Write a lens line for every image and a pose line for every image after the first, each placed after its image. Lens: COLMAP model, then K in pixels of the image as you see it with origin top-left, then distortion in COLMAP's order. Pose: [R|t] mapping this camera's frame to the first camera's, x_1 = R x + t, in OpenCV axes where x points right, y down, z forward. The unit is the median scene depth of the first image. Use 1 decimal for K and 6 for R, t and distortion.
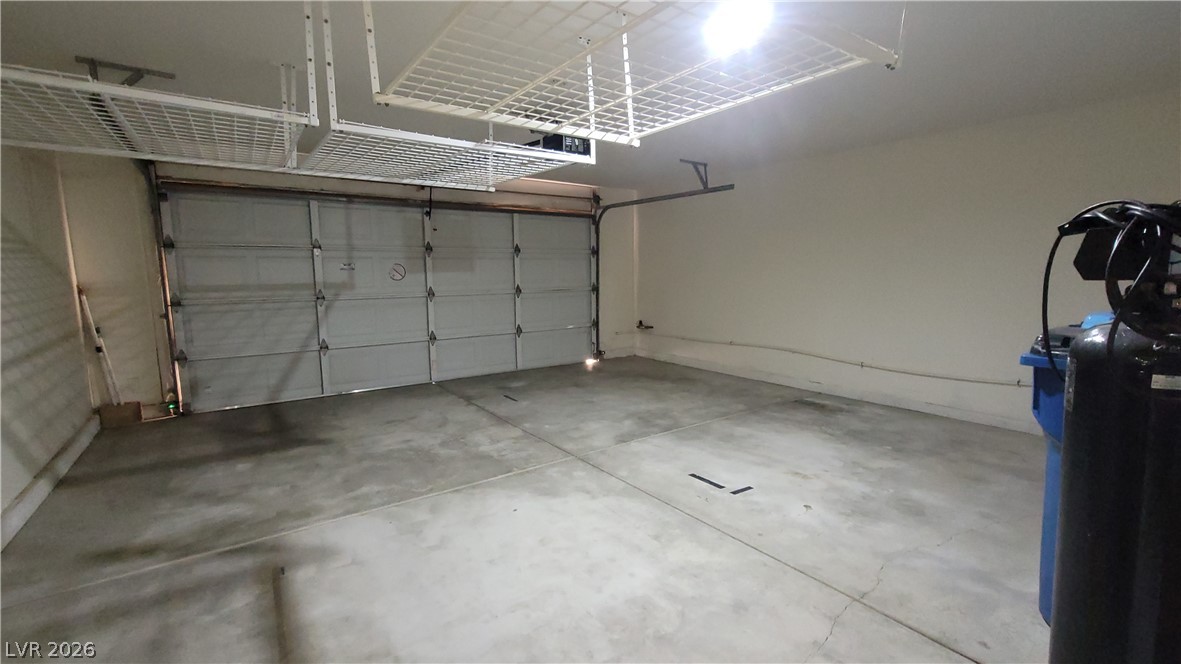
lens RADIAL K [[506.4, 0, 590.1], [0, 506.4, 326.2], [0, 0, 1]] dist [-0.008394, 0.002213]
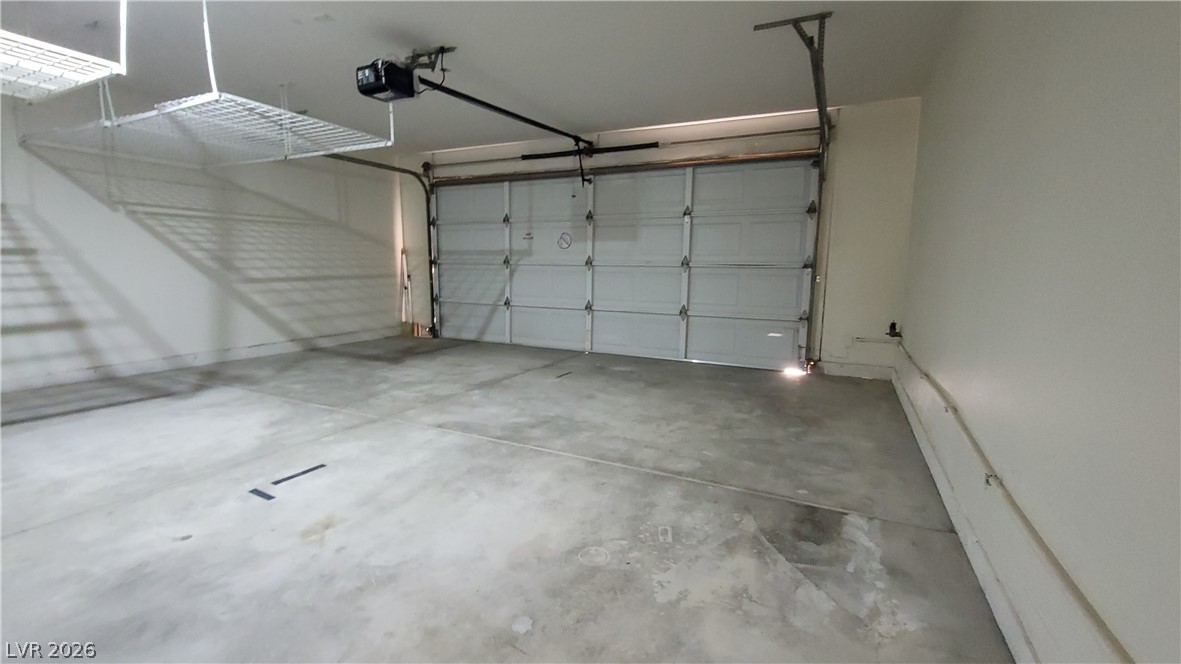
lens RADIAL K [[506.4, 0, 591.2], [0, 506.4, 336.6], [0, 0, 1]] dist [-0.008394, 0.002213]
pose [[0.478176, 0.135865, -0.867692, 0.736006], [-0.110838, 0.989398, 0.093840, -0.018103], [0.871242, 0.051301, 0.488165, 0.674551]]
